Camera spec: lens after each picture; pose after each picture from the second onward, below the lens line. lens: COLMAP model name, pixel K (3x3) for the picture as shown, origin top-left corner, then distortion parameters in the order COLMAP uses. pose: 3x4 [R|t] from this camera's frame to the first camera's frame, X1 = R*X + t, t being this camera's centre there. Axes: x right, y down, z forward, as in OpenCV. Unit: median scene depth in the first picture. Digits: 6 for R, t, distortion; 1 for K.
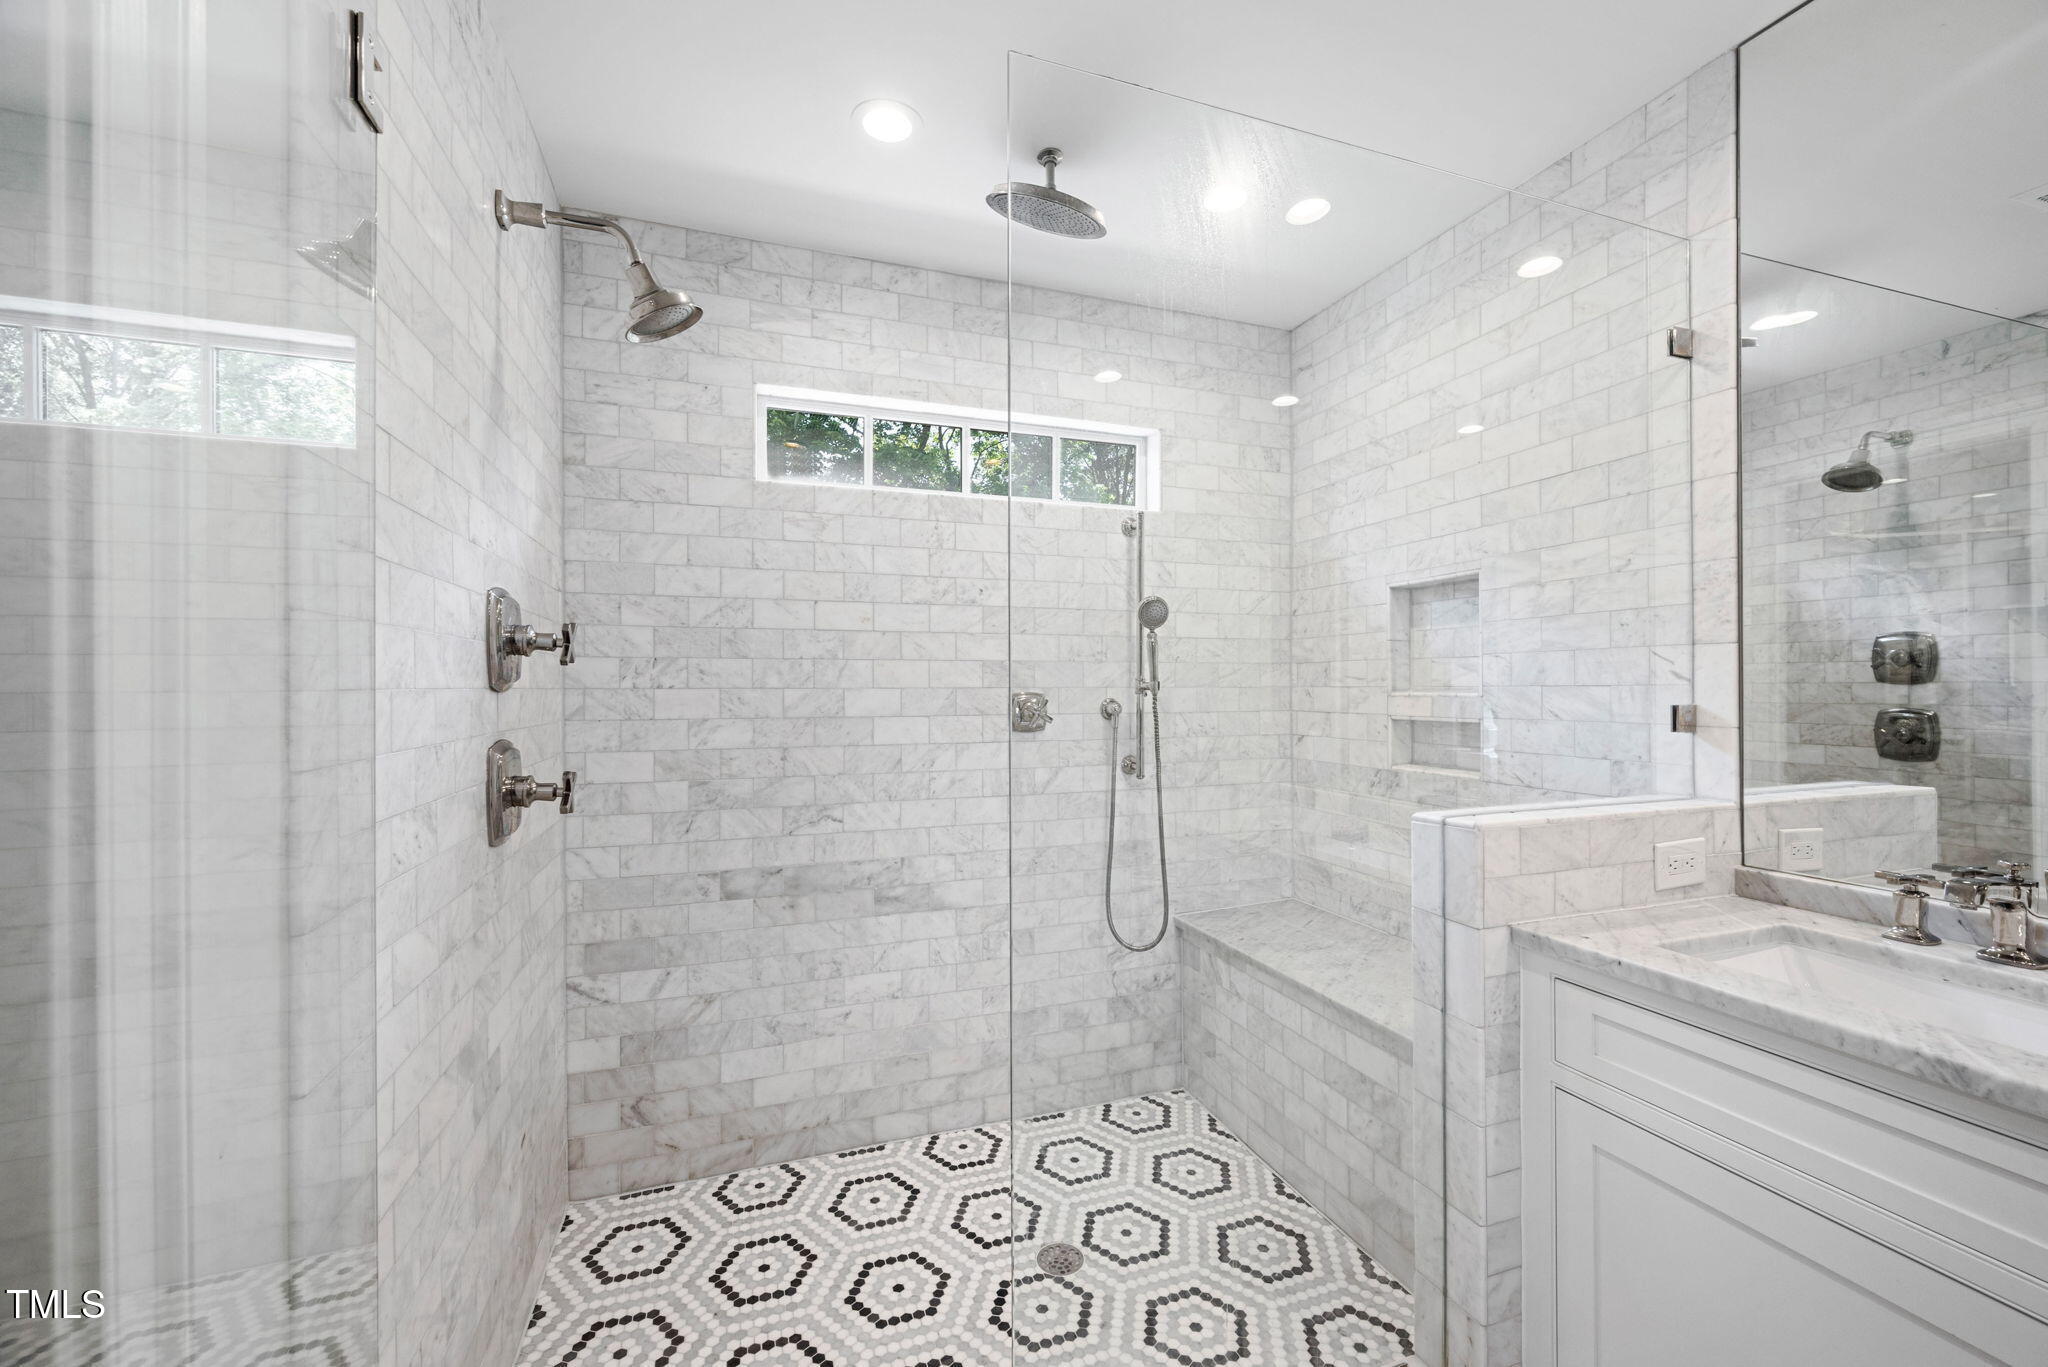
lens RADIAL K [[831.9, 0, 1027.5], [0, 831.9, 686.2], [0, 0, 1]] dist [-0.002860, -0.000193]
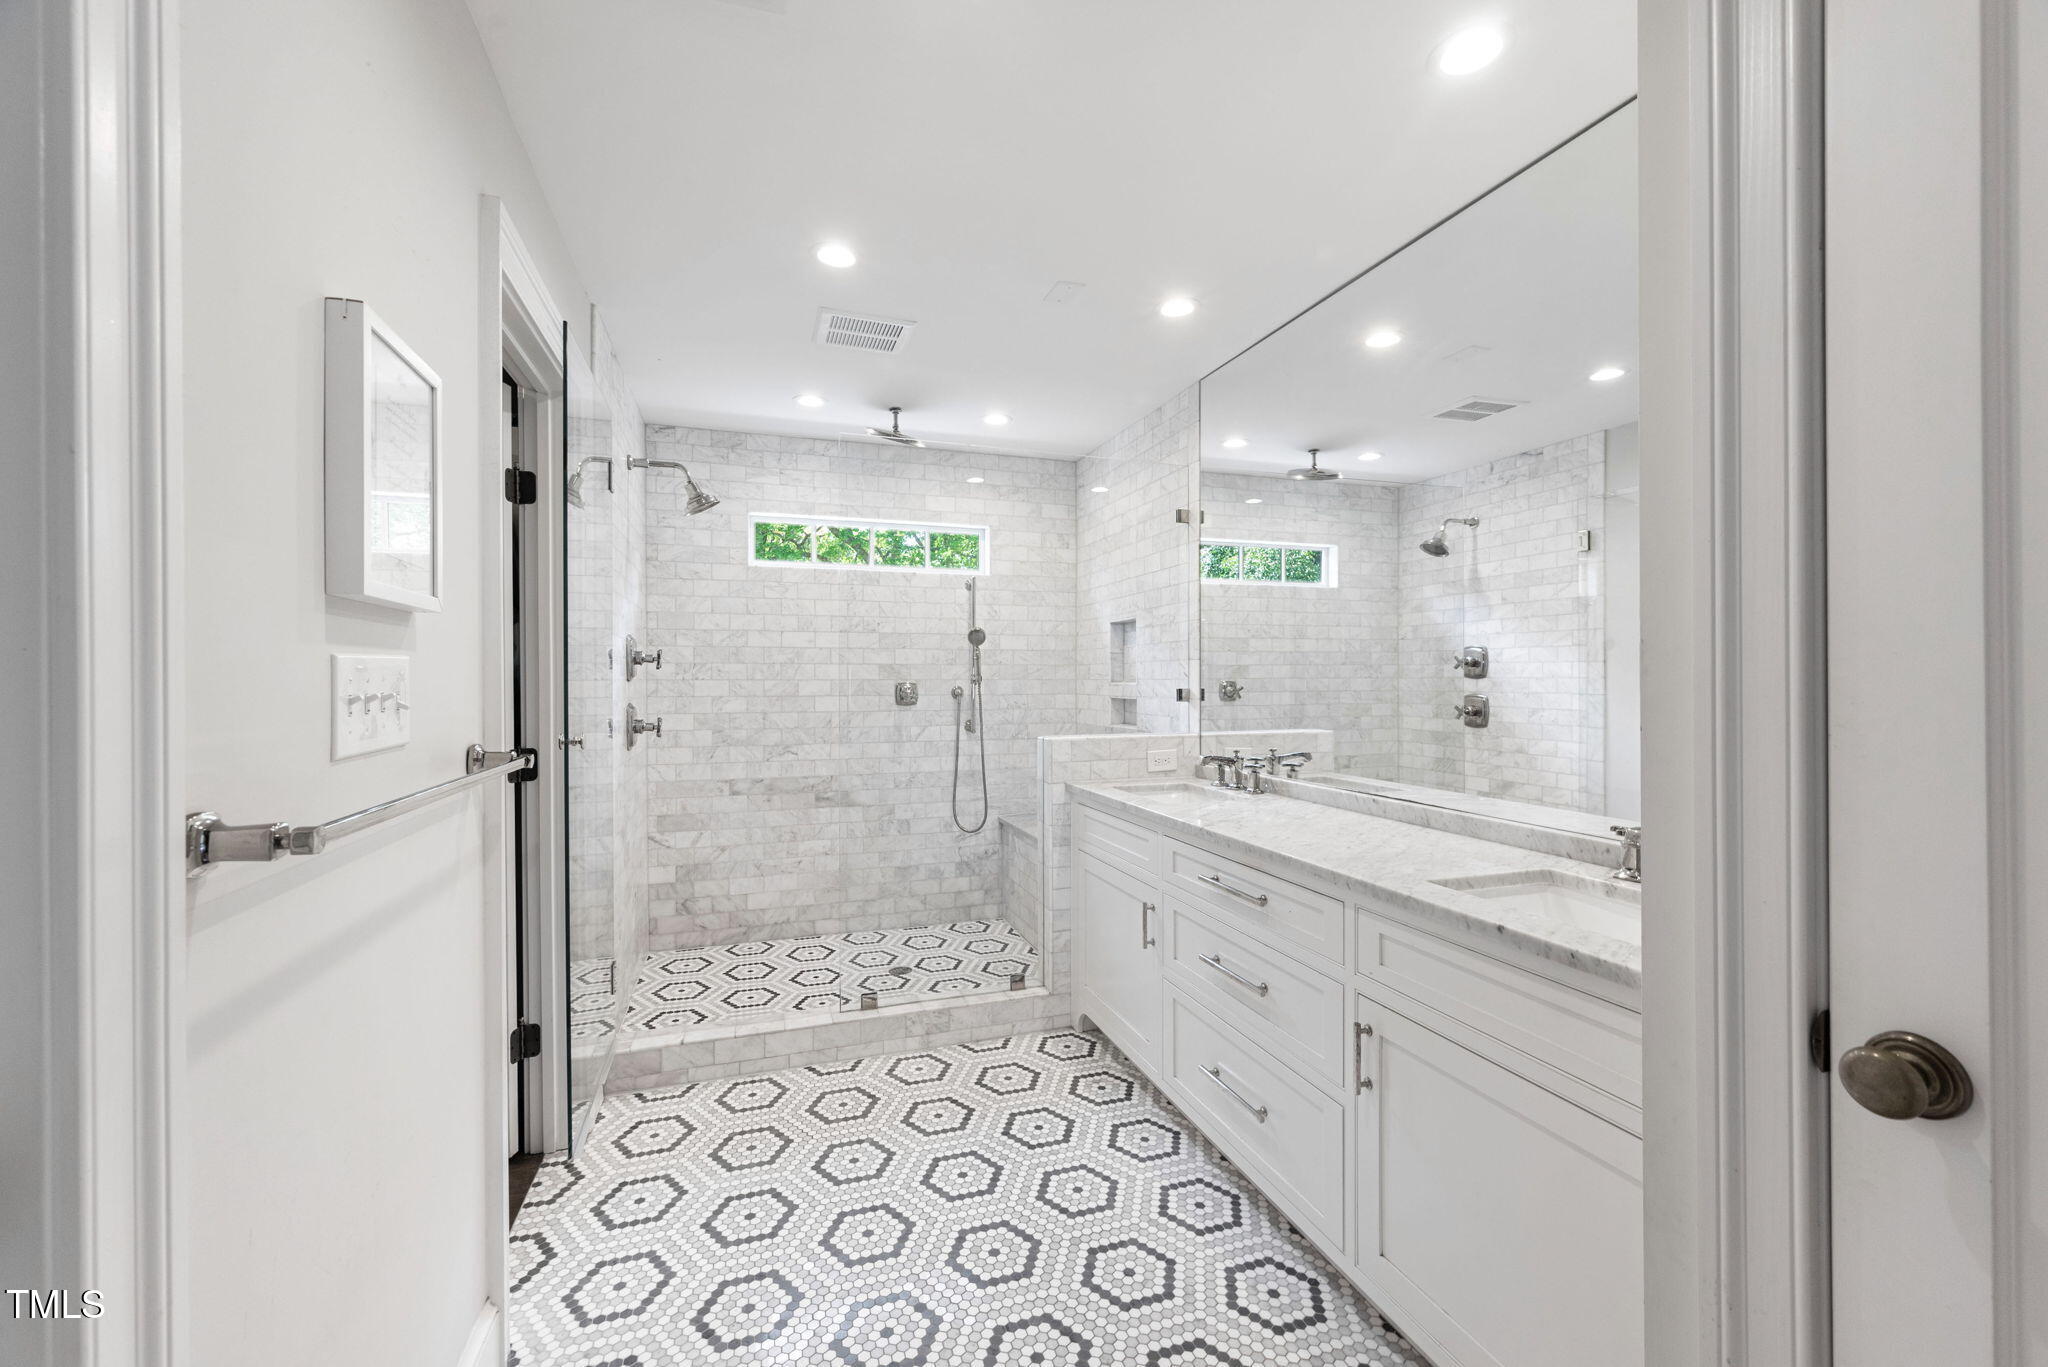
lens RADIAL K [[831.9, 0, 1022.3], [0, 831.9, 680.7], [0, 0, 1]] dist [-0.002860, -0.000193]
pose [[0.999828, 0.001977, -0.018464, 0.298120], [-0.001904, 0.999990, 0.003986, -0.003969], [0.018472, -0.003951, 0.999822, -0.788392]]
